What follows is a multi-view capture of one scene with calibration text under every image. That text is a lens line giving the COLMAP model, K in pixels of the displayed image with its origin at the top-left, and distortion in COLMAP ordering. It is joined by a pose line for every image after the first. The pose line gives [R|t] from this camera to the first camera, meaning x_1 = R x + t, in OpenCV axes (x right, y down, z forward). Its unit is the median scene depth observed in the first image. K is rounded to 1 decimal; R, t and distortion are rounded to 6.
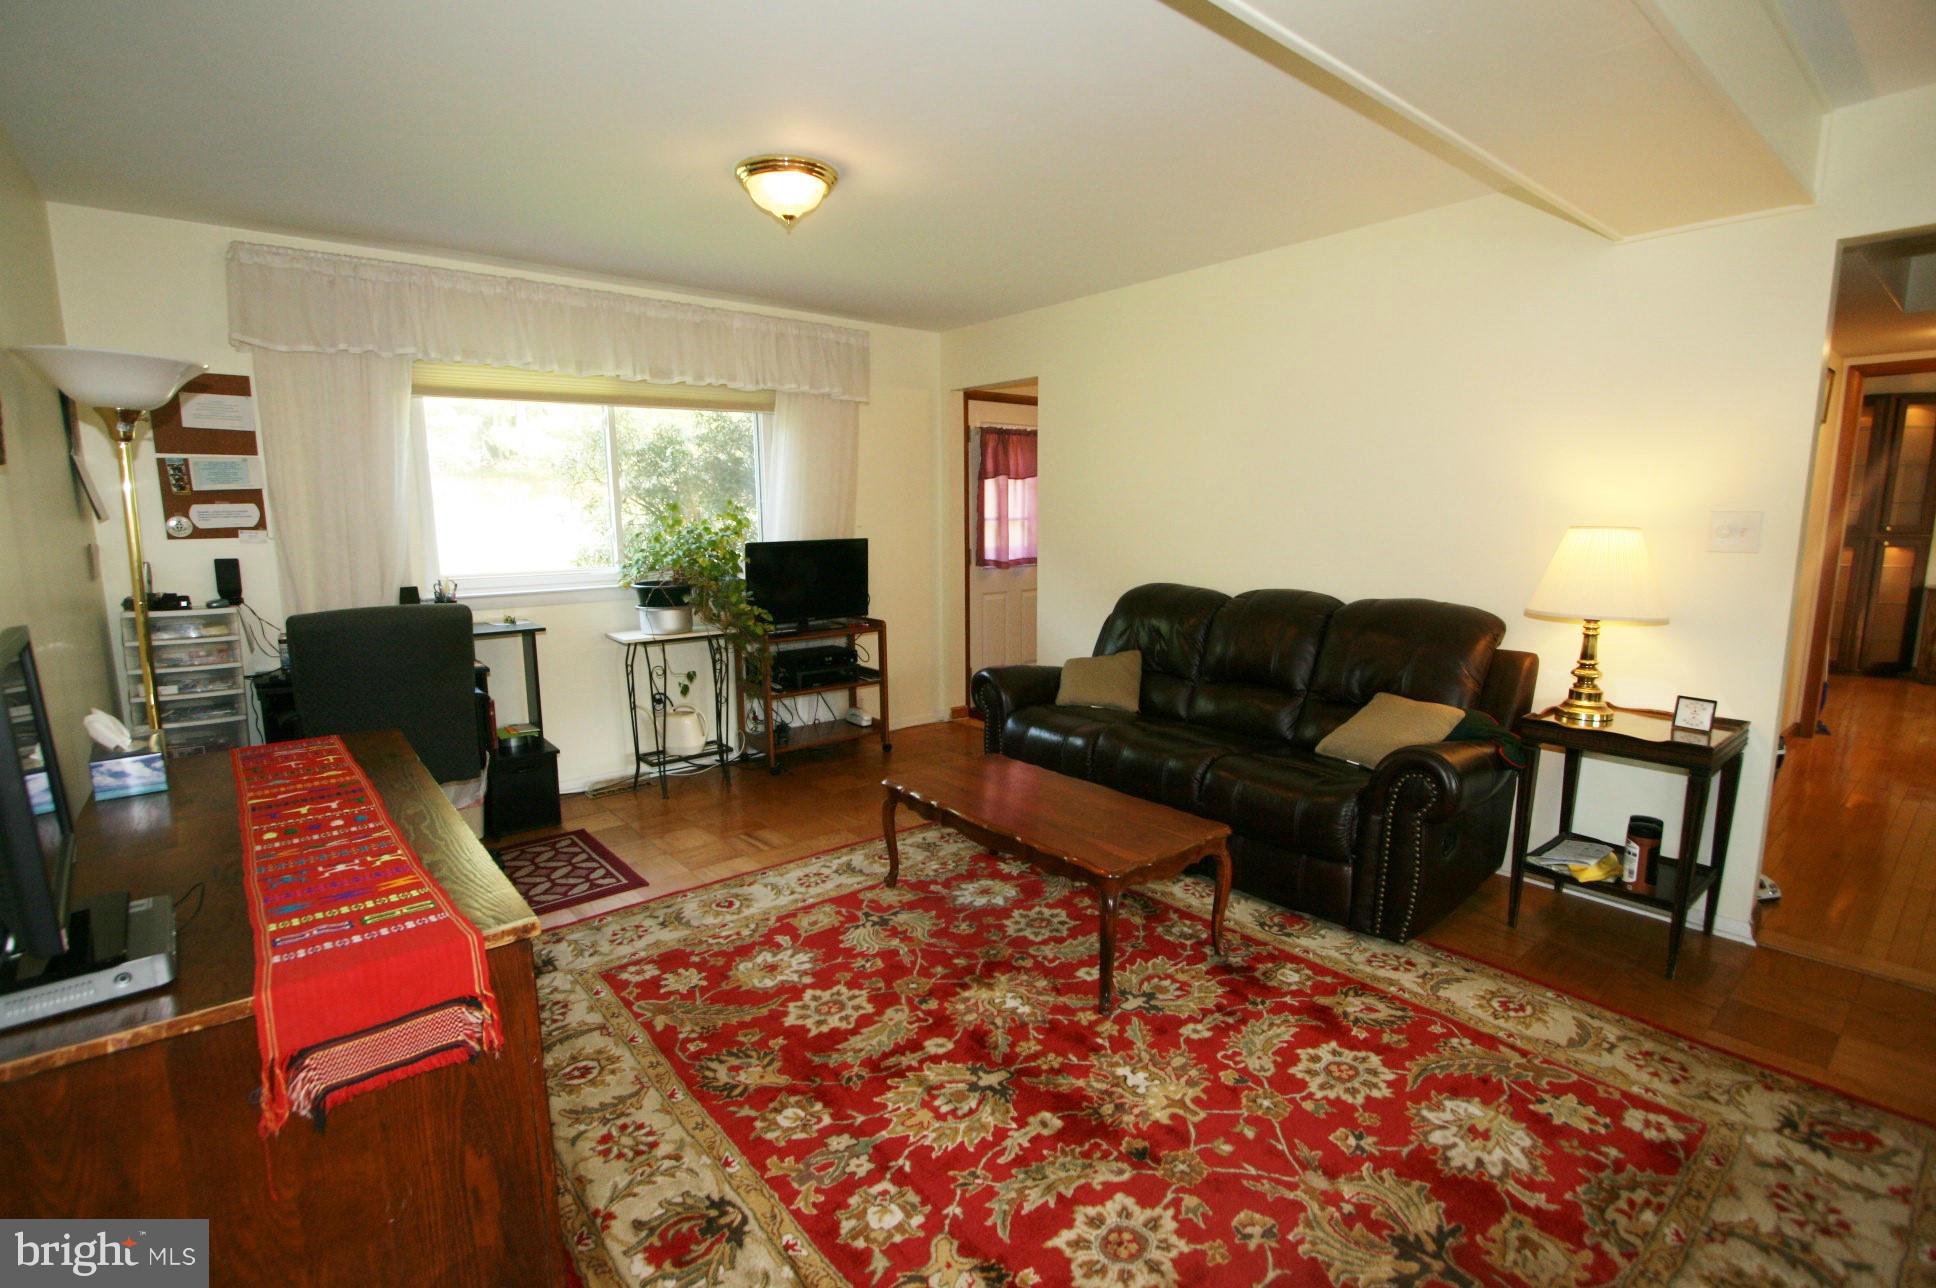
lens RADIAL K [[893.8, 0, 959.9], [0, 893.8, 651.7], [0, 0, 1]] dist [-0.011401, 0.000219]
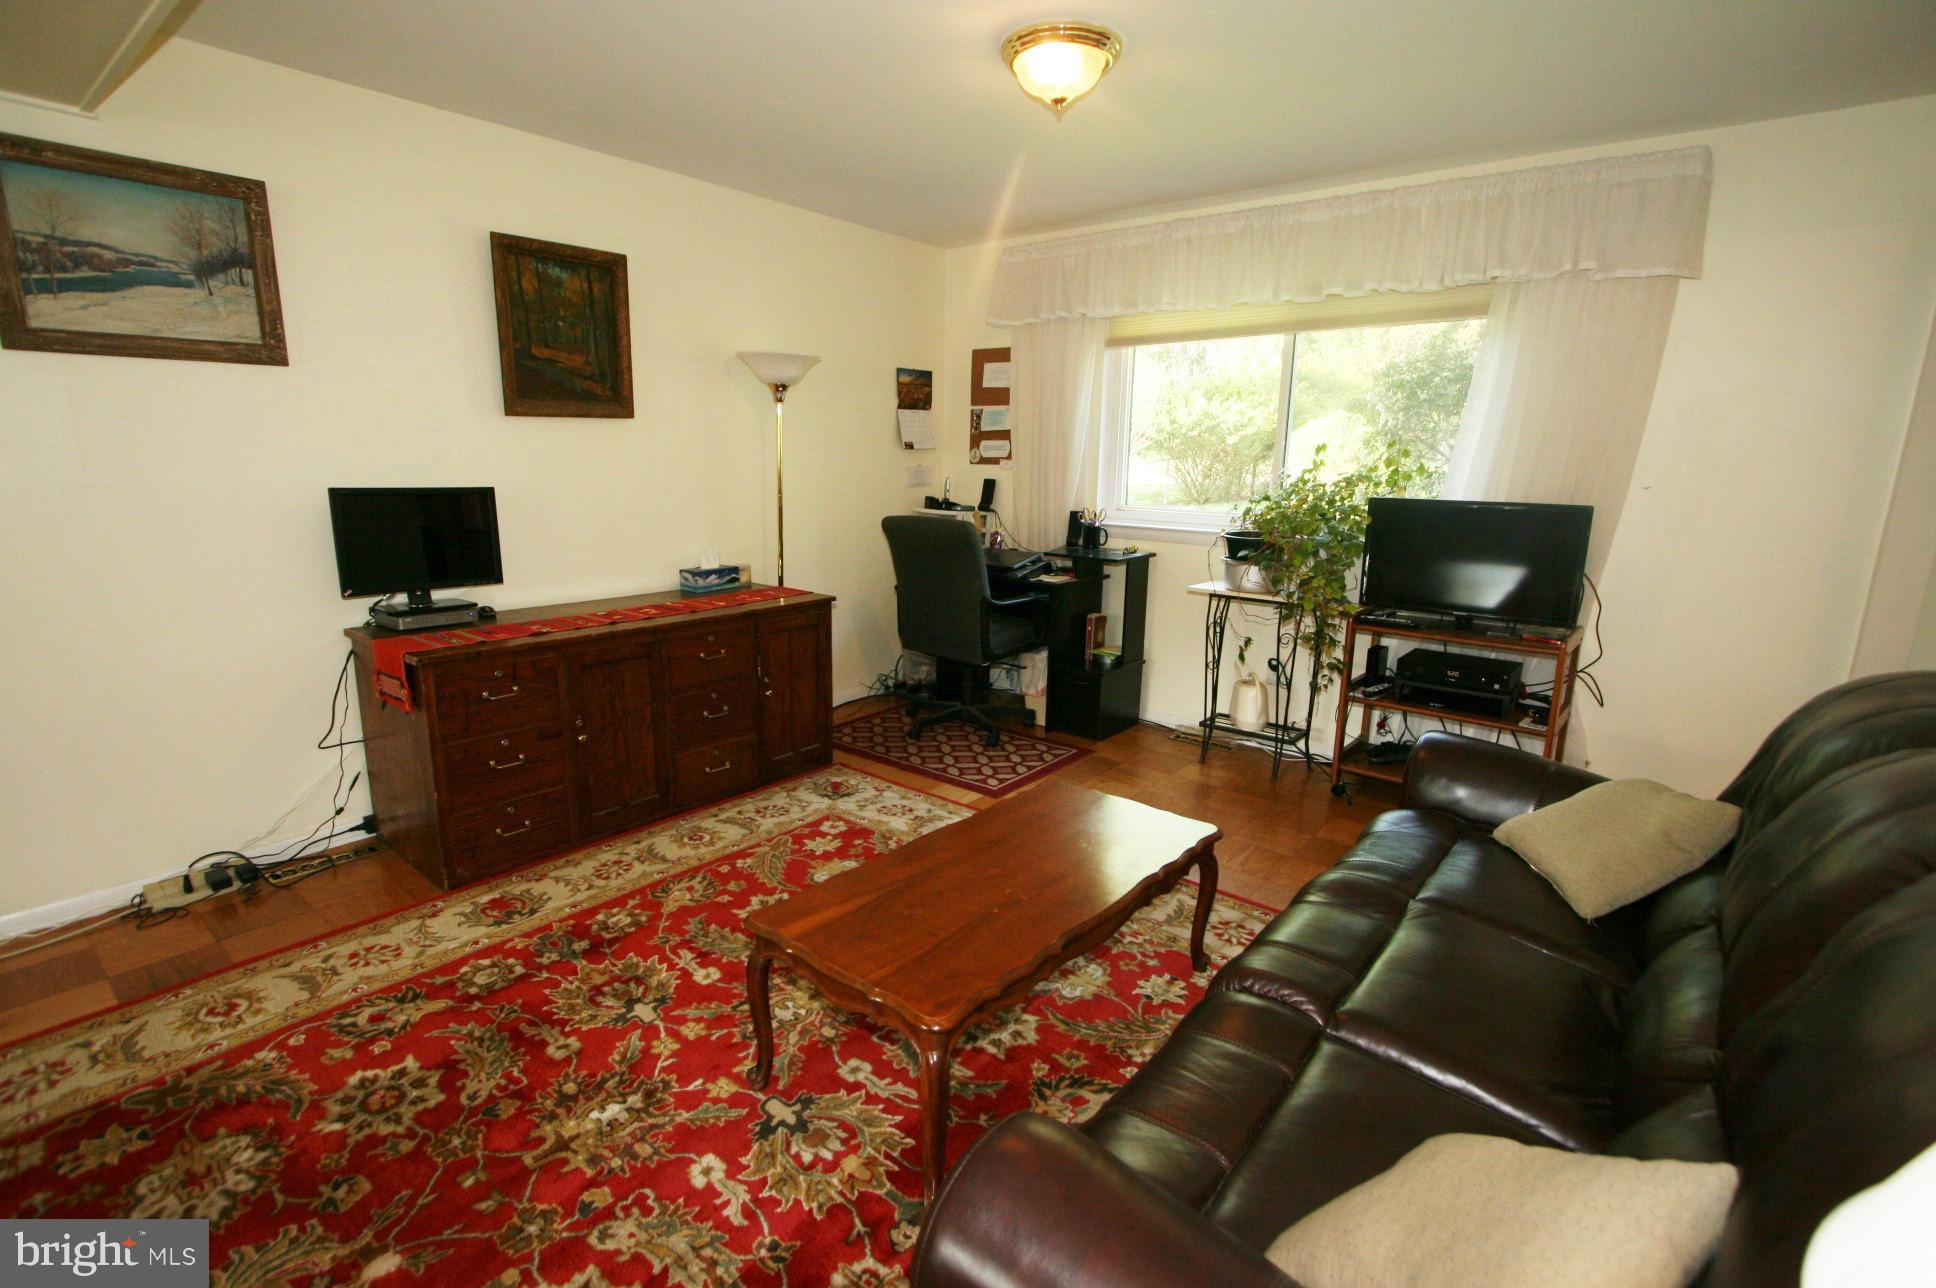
lens RADIAL K [[893.8, 0, 959.9], [0, 893.8, 651.7], [0, 0, 1]] dist [-0.011401, 0.000219]
pose [[0.193796, 0.227918, -0.954199, 0.837141], [-0.171573, 0.965523, 0.195776, -0.150988], [0.965922, 0.125775, 0.226219, 0.910062]]
